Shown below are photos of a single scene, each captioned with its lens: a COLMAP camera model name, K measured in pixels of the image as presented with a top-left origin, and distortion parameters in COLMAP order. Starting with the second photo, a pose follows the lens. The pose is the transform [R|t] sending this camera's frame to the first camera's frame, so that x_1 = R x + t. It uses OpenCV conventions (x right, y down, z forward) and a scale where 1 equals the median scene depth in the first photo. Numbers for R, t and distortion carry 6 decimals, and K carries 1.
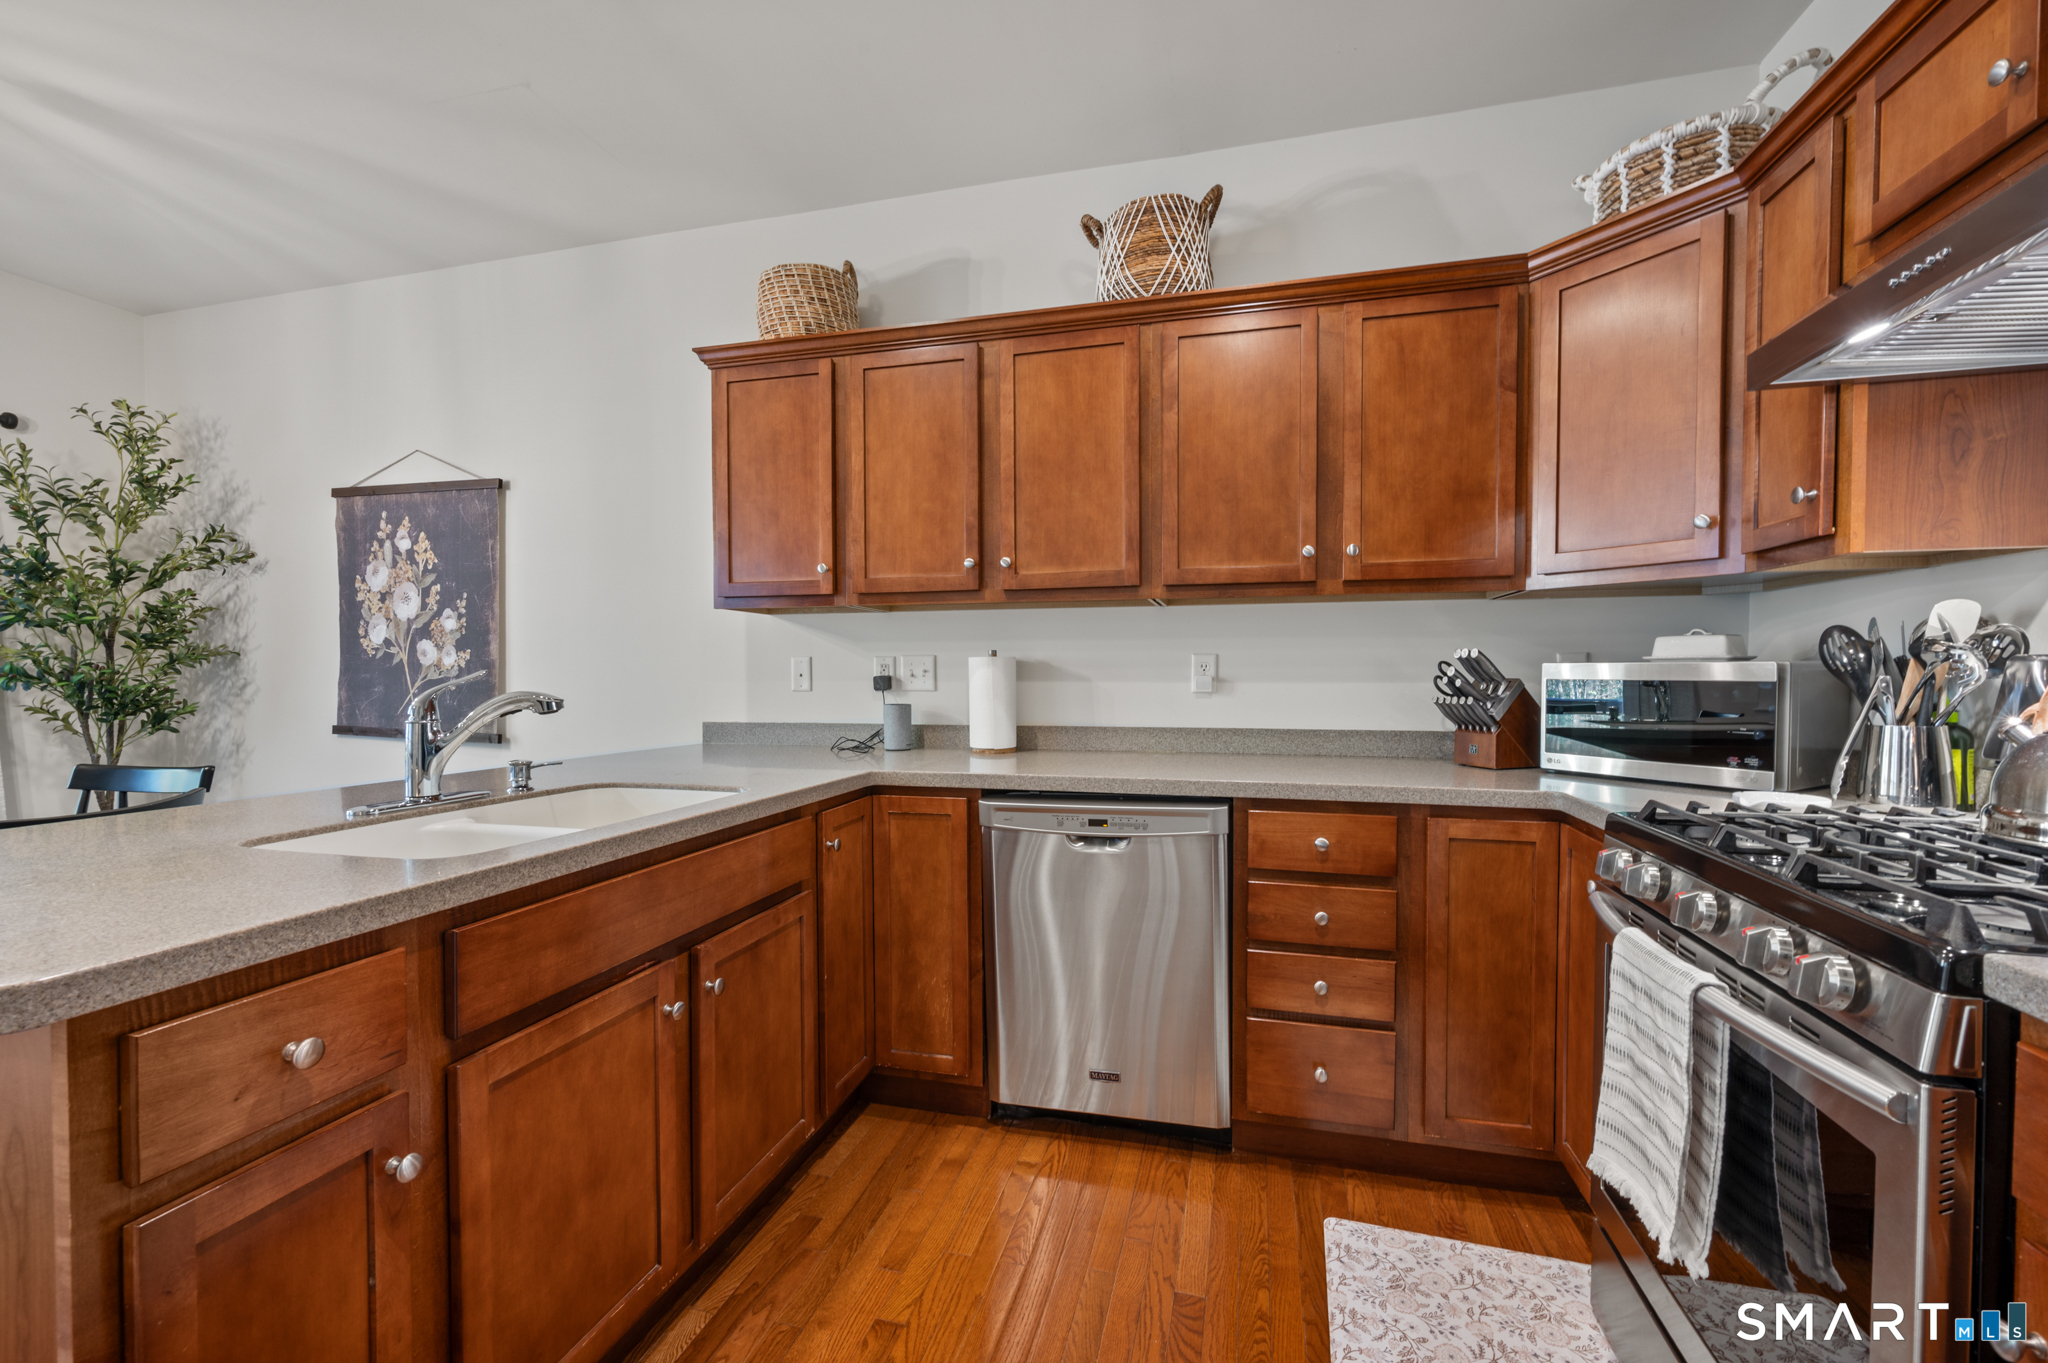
lens RADIAL K [[823.2, 0, 1035.7], [0, 823.2, 687.8], [0, 0, 1]] dist [0.000876, -0.000287]
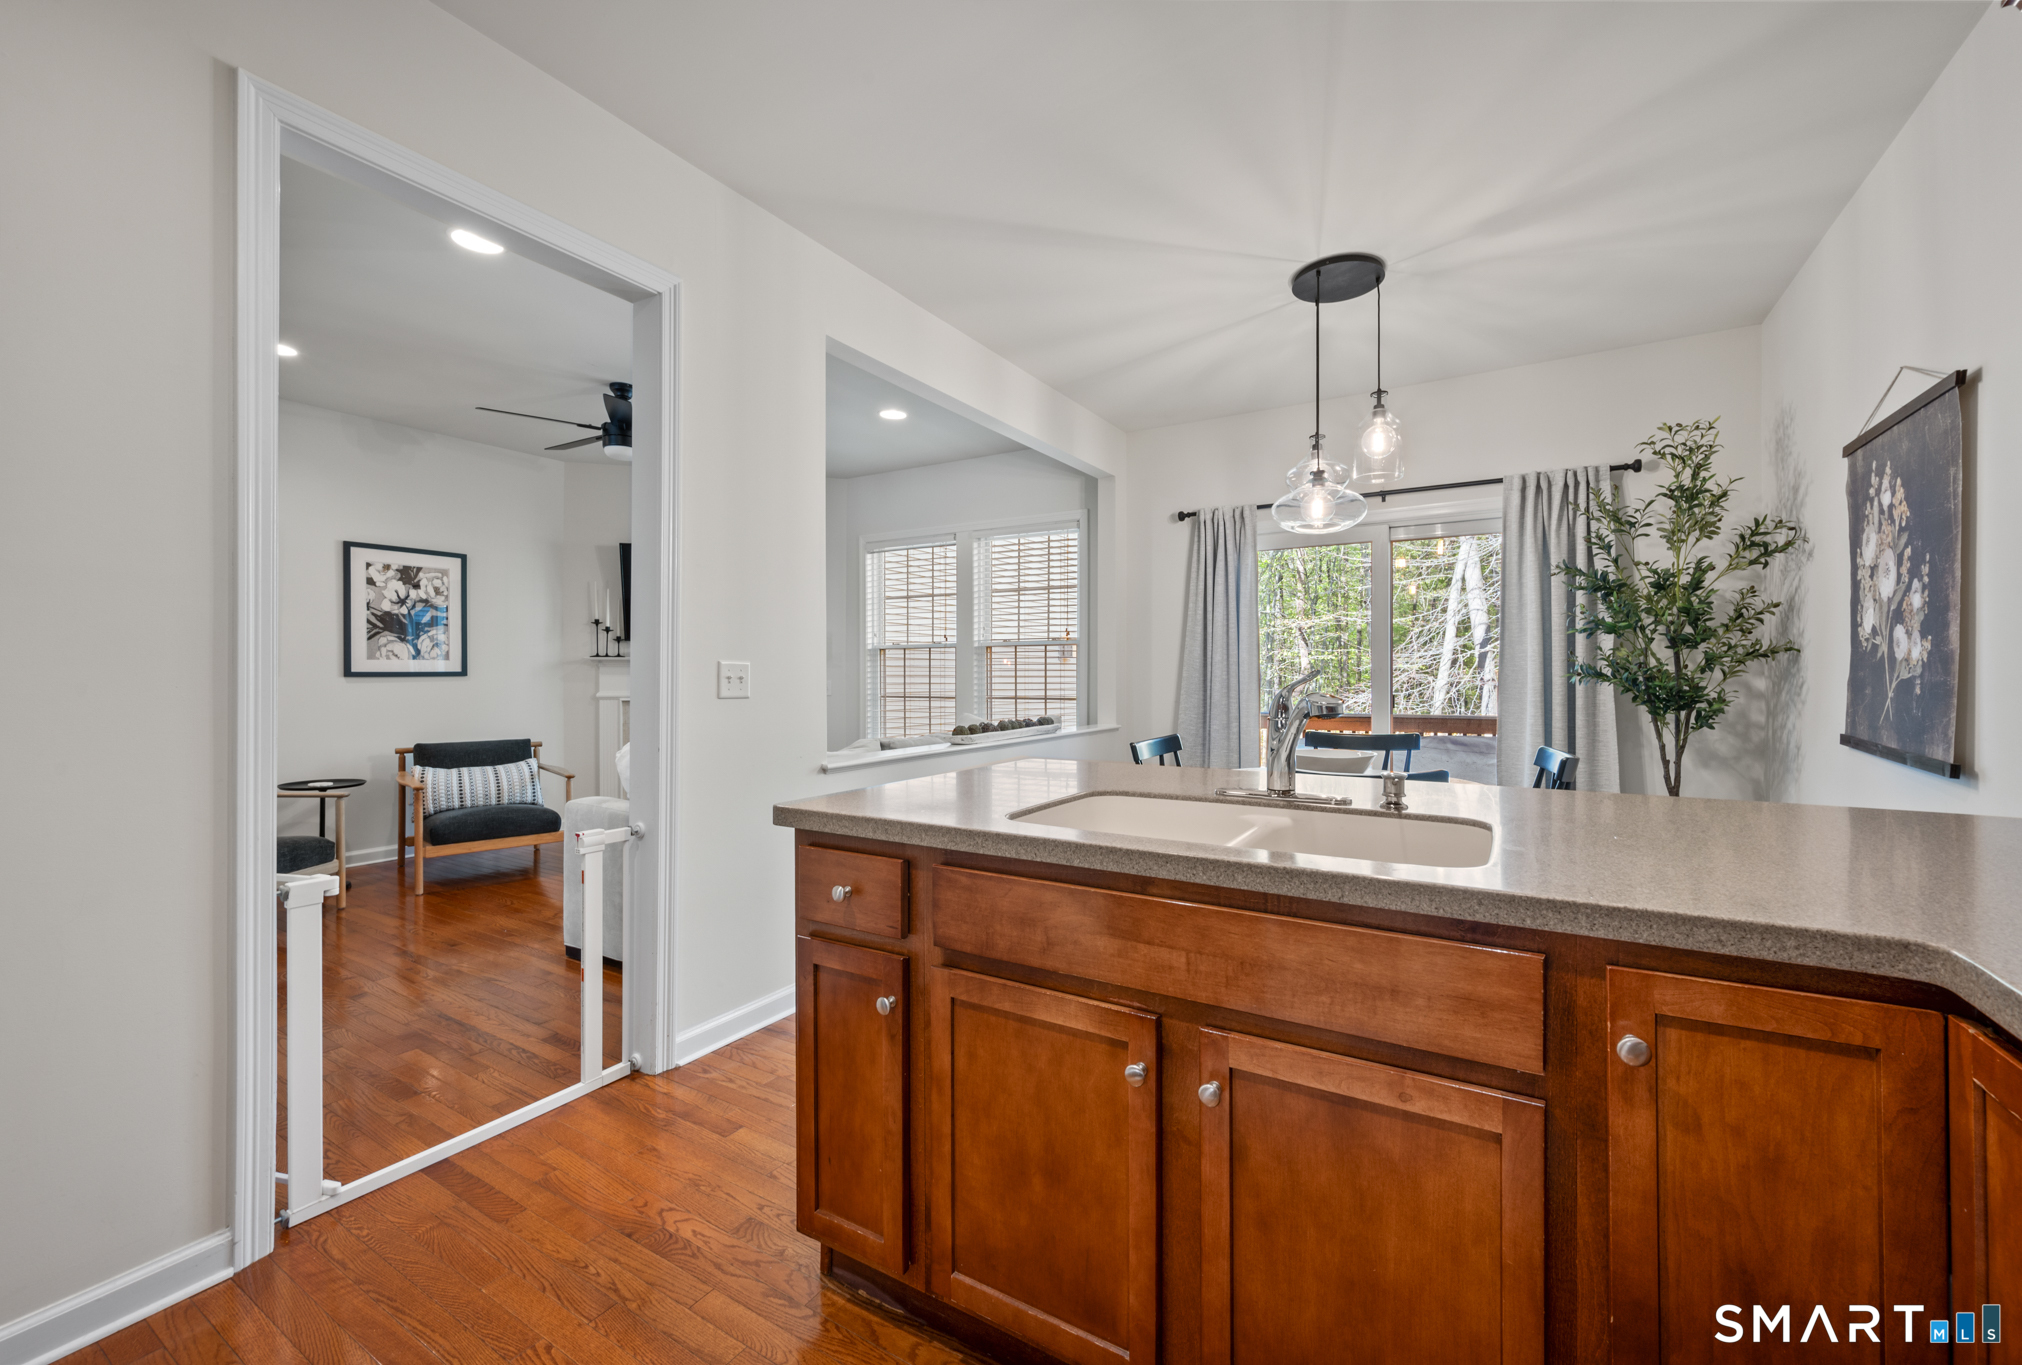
lens RADIAL K [[811.4, 0, 1032.6], [0, 811.4, 677.8], [0, 0, 1]] dist [-0.002392, -0.000123]
pose [[-0.277340, 0.006200, -0.960752, 0.243311], [-0.014084, 0.999845, 0.010518, -0.012399], [0.960669, 0.016448, -0.277210, 0.709904]]
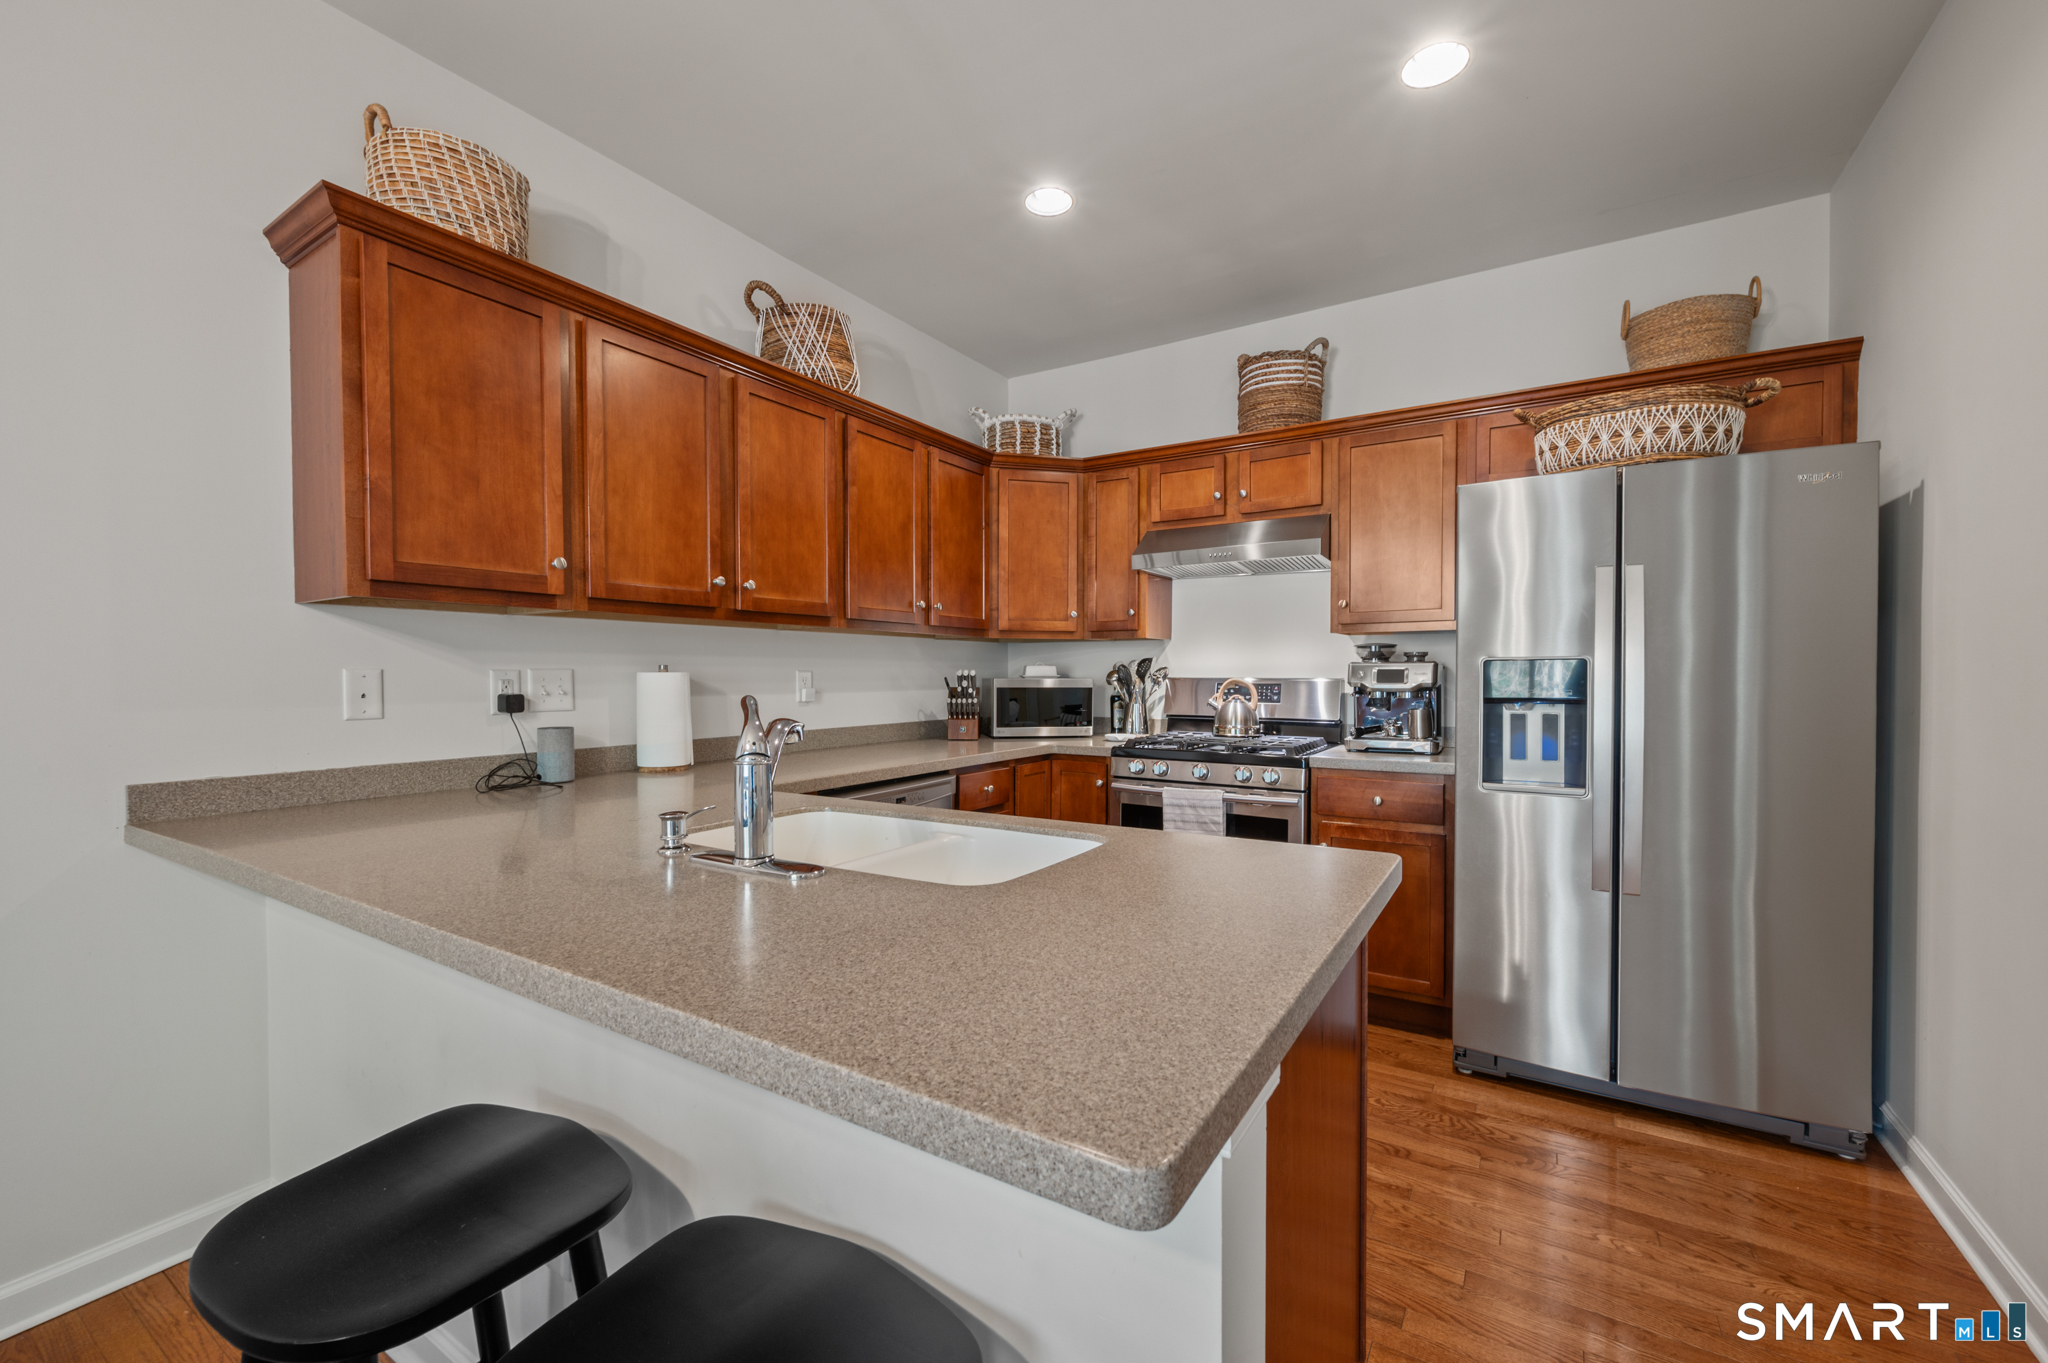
lens RADIAL K [[823.2, 0, 1024.8], [0, 823.2, 685.1], [0, 0, 1]] dist [0.000876, -0.000287]
pose [[0.308237, -0.010152, 0.951256, -1.036754], [0.020777, 0.999776, 0.003937, -0.021297], [-0.951083, 0.018551, 0.308379, 0.366326]]
